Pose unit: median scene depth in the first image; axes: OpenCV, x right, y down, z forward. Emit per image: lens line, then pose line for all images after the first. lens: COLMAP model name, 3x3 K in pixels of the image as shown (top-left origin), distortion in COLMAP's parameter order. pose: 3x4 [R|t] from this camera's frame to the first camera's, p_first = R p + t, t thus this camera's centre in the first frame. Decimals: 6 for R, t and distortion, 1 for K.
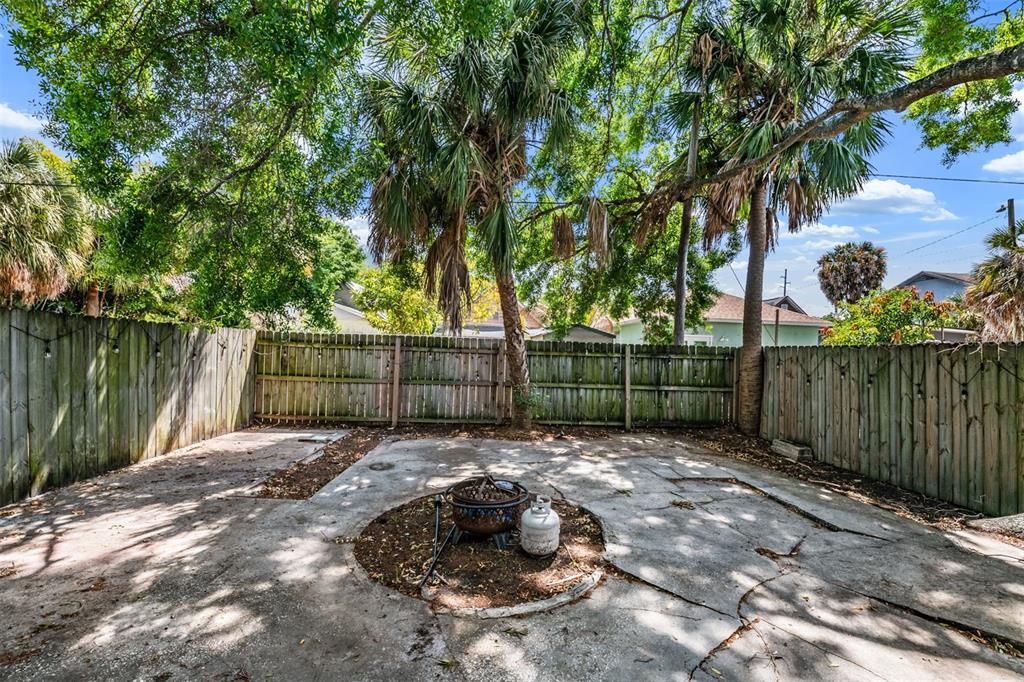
lens RADIAL K [[424.9, 0, 512.0], [0, 424.9, 341.0], [0, 0, 1]] dist [-0.009865, -0.000468]
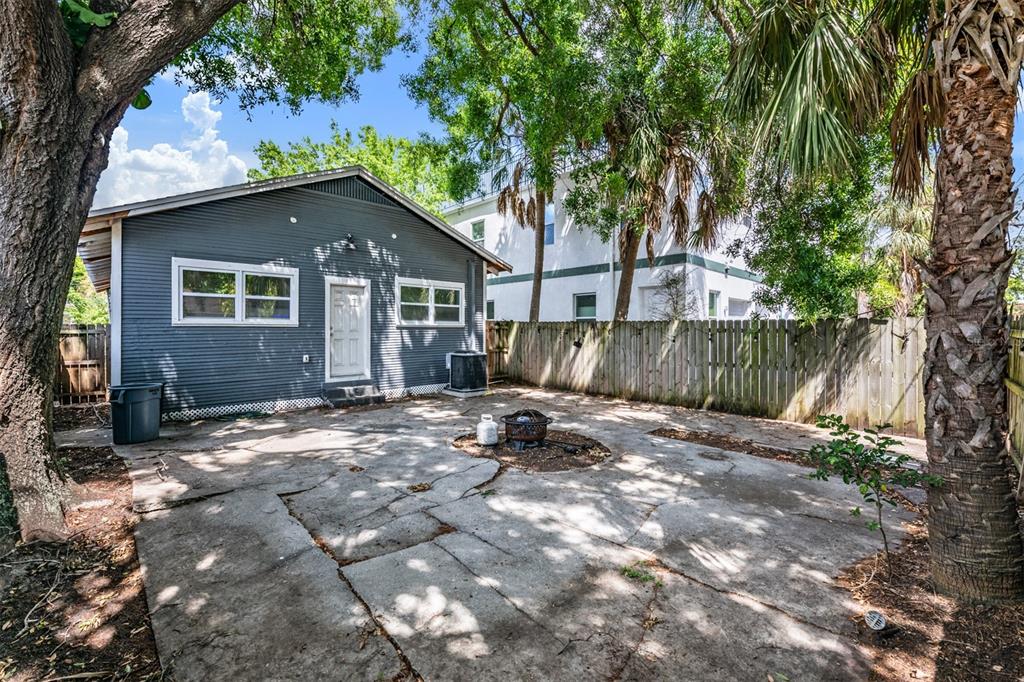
lens RADIAL K [[419.6, 0, 521.4], [0, 419.6, 337.3], [0, 0, 1]] dist [-0.001284, -0.007032]
pose [[-0.759692, -0.026636, -0.649738, 0.834704], [-0.014063, 0.999600, -0.024535, 0.066923], [0.650131, -0.009502, -0.759762, 1.822783]]
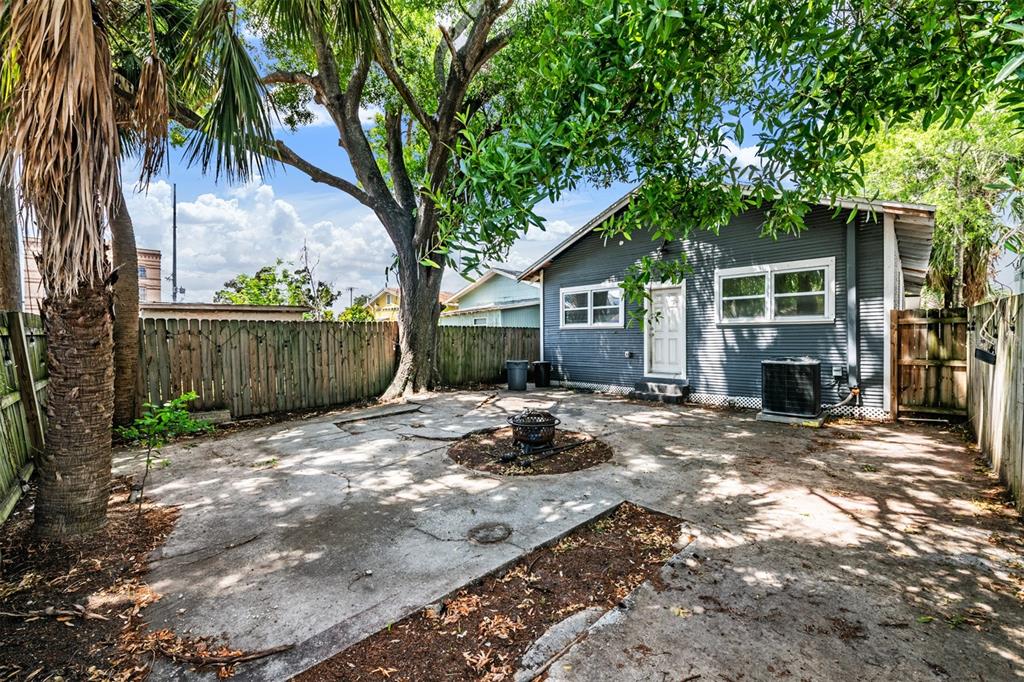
lens RADIAL K [[407.4, 0, 513.8], [0, 407.4, 339.1], [0, 0, 1]] dist [-0.001859, -0.000269]
pose [[-0.666836, -0.037286, 0.744271, -0.925515], [-0.033564, 0.999237, 0.019987, 0.021890], [-0.744448, -0.011652, -0.667579, 1.704193]]
